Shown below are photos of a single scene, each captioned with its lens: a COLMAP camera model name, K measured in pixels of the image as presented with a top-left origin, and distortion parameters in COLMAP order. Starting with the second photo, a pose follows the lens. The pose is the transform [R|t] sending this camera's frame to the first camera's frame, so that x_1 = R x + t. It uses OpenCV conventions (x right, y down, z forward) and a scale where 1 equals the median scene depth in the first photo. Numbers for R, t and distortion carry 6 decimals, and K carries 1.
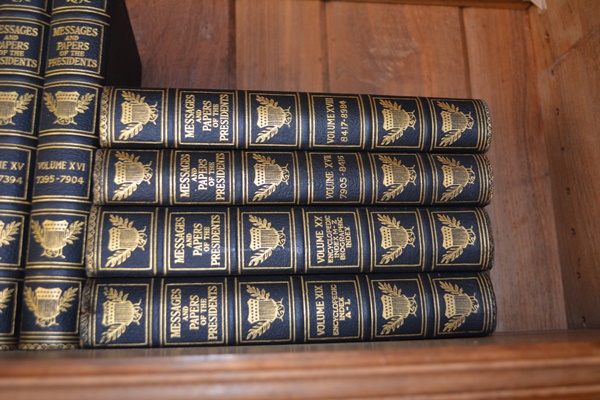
lens RADIAL K [[616.0, 0, 300.9], [0, 616.0, 198.5], [0, 0, 1]] dist [-0.047643, 0.000000]
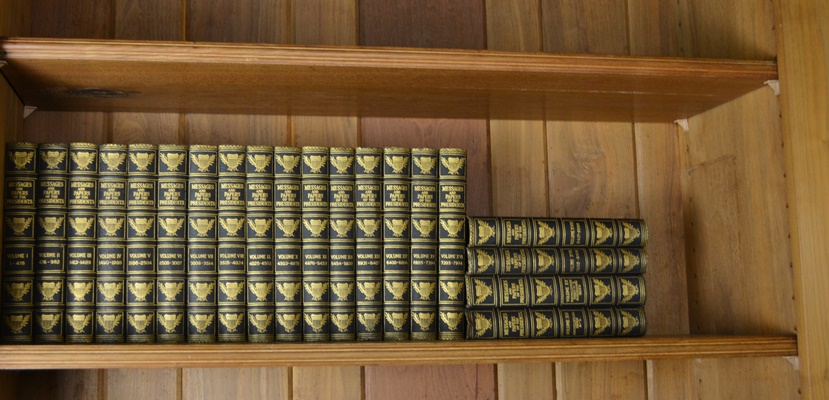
lens RADIAL K [[979.0, 0, 413.0], [0, 979.0, 201.3], [0, 0, 1]] dist [0.005848, 0.000000]
pose [[0.997402, 0.022215, 0.068532, -0.738470], [-0.027601, 0.996519, 0.078666, -0.492698], [-0.066546, -0.080353, 0.994543, -2.311766]]
